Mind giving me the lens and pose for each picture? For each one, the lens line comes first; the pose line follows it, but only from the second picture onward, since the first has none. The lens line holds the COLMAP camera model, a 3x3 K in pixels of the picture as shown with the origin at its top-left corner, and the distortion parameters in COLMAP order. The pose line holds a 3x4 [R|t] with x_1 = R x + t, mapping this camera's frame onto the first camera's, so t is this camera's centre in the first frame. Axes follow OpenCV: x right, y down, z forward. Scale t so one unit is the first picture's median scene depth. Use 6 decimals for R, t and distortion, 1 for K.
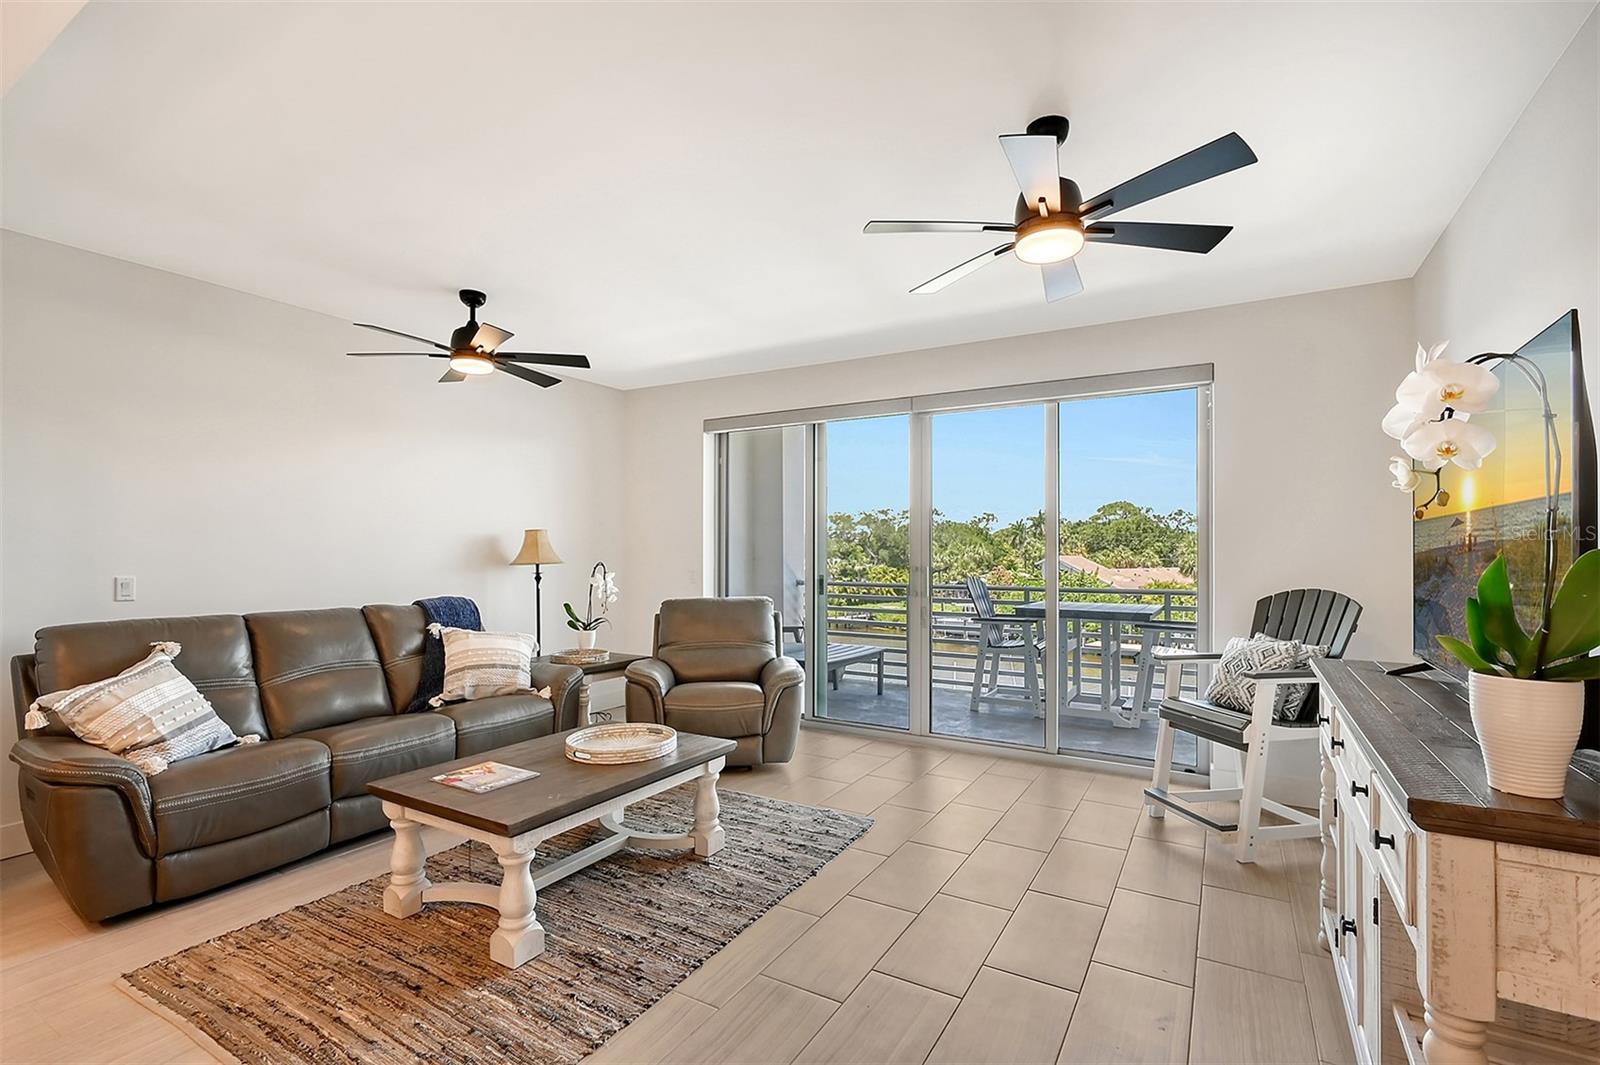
lens RADIAL K [[719.3, 0, 816.4], [0, 719.3, 536.1], [0, 0, 1]] dist [-0.000442, -0.005482]
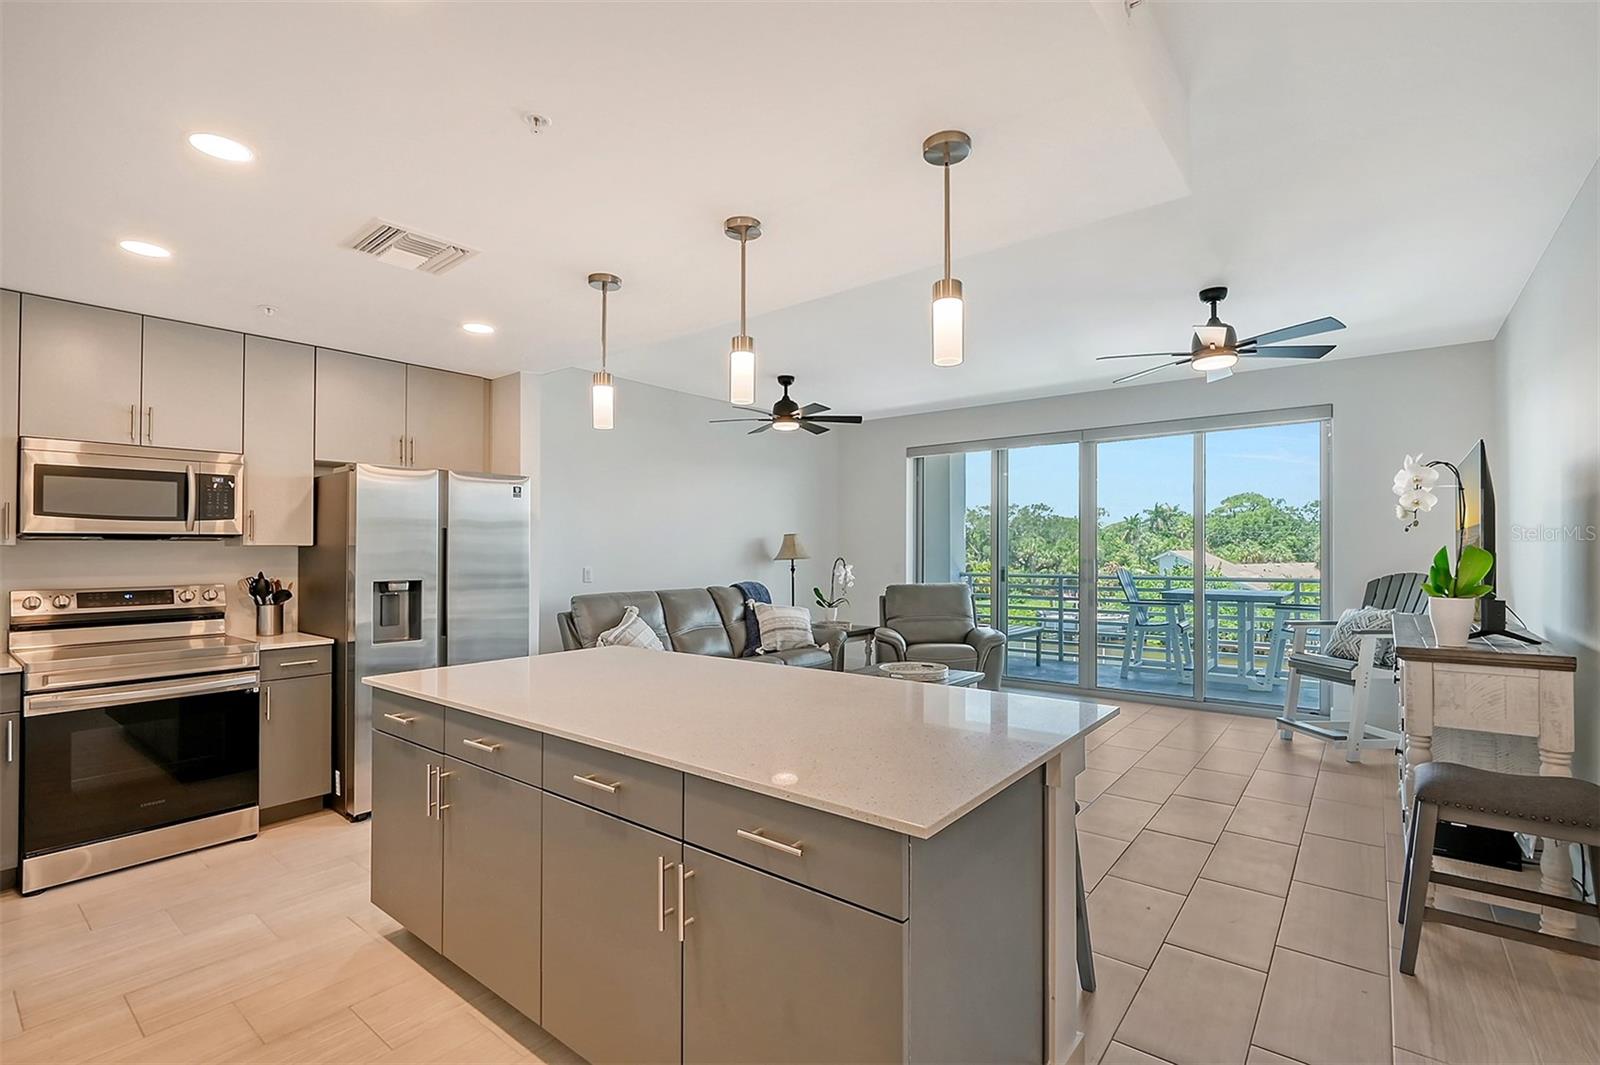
lens RADIAL K [[719.3, 0, 799.7], [0, 719.3, 544.1], [0, 0, 1]] dist [-0.000442, -0.005482]
pose [[0.987755, -0.008630, -0.155773, -0.091568], [0.010934, 0.999843, 0.013940, -0.004834], [0.155629, -0.015472, 0.987694, -0.198351]]
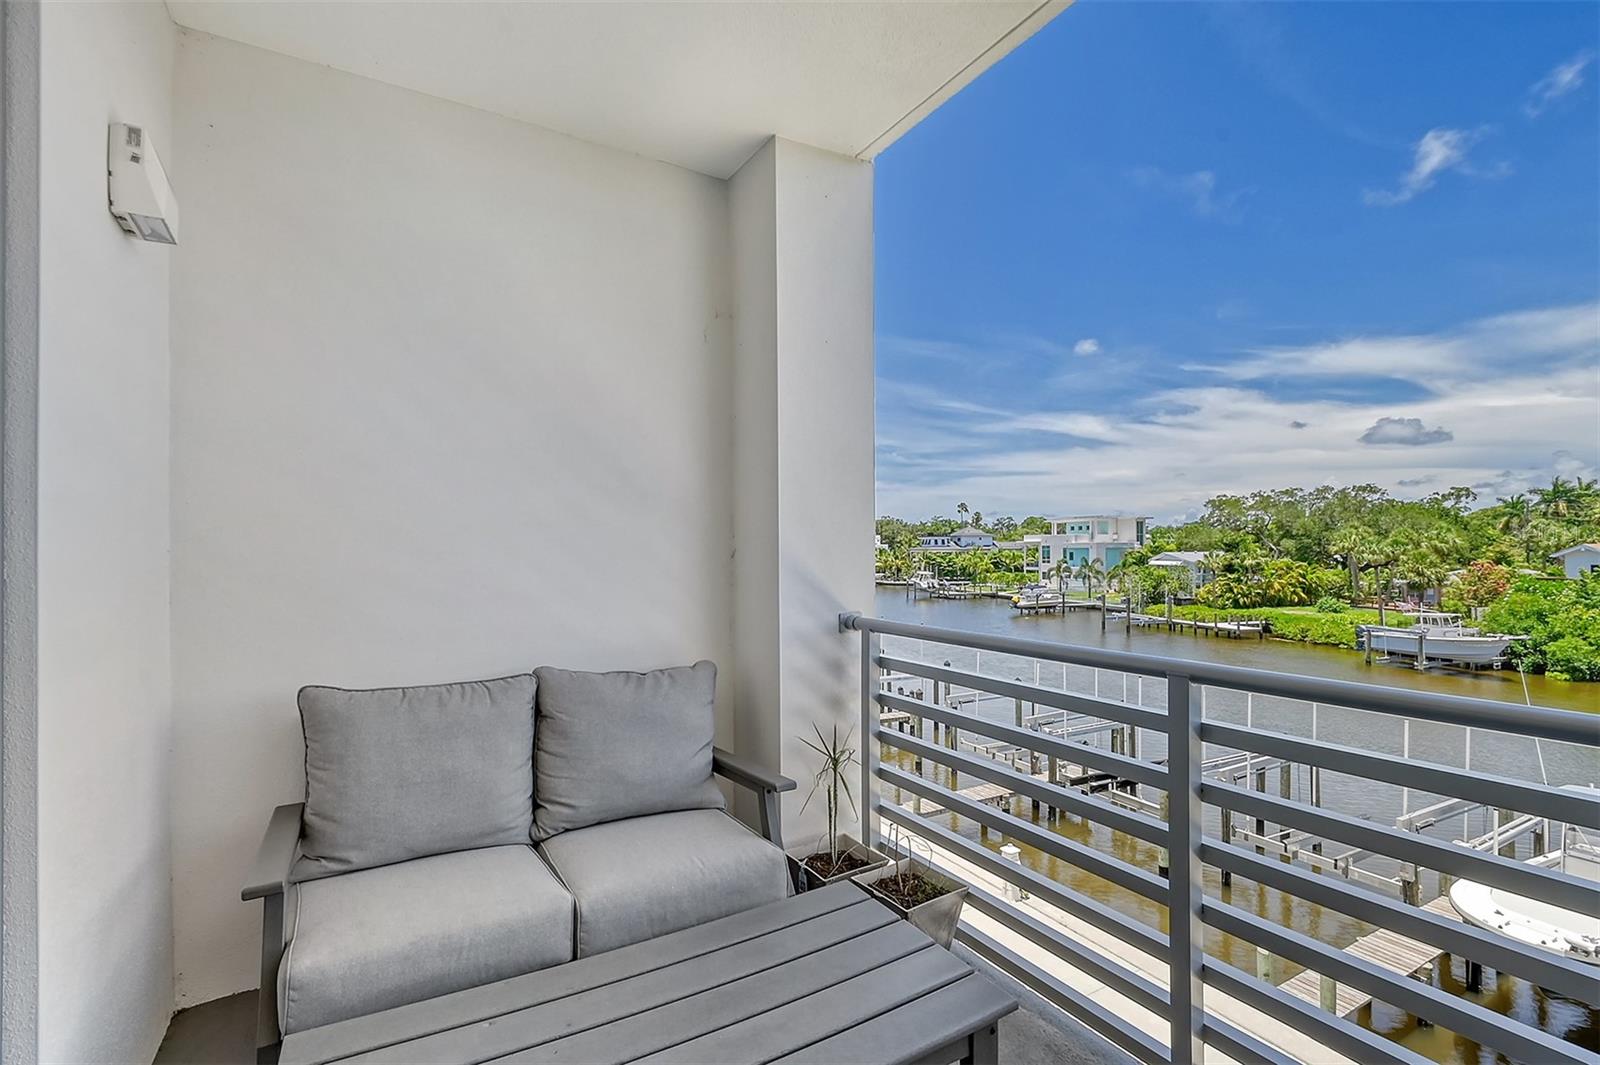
lens RADIAL K [[719.3, 0, 800.4], [0, 719.3, 553.3], [0, 0, 1]] dist [-0.000442, -0.005482]
pose [[0.875926, -0.007418, -0.482389, 0.047666], [0.022590, 0.999416, 0.025649, 0.017020], [0.481917, -0.033364, 0.875582, 0.493405]]
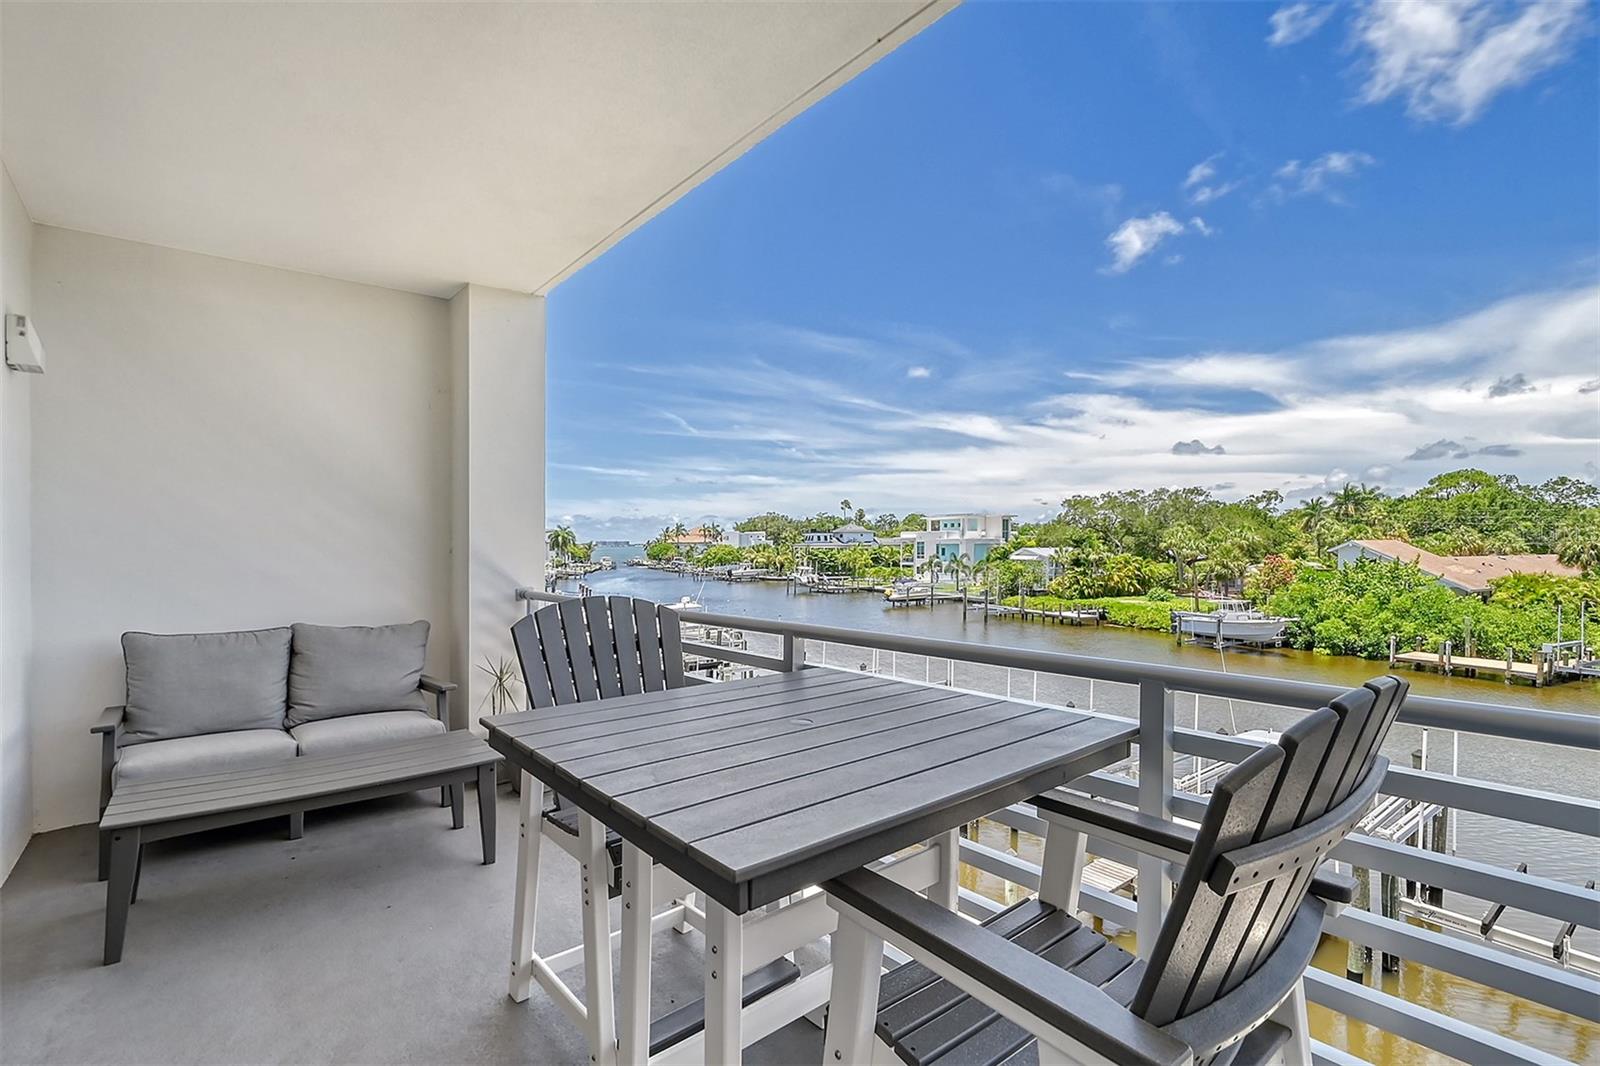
lens RADIAL K [[719.3, 0, 805.2], [0, 719.3, 569.5], [0, 0, 1]] dist [-0.000442, -0.005482]
pose [[0.940634, 0.000860, -0.339423, 0.218595], [0.019653, 0.998181, 0.056993, 0.015774], [0.338854, -0.060280, 0.938906, 0.408454]]
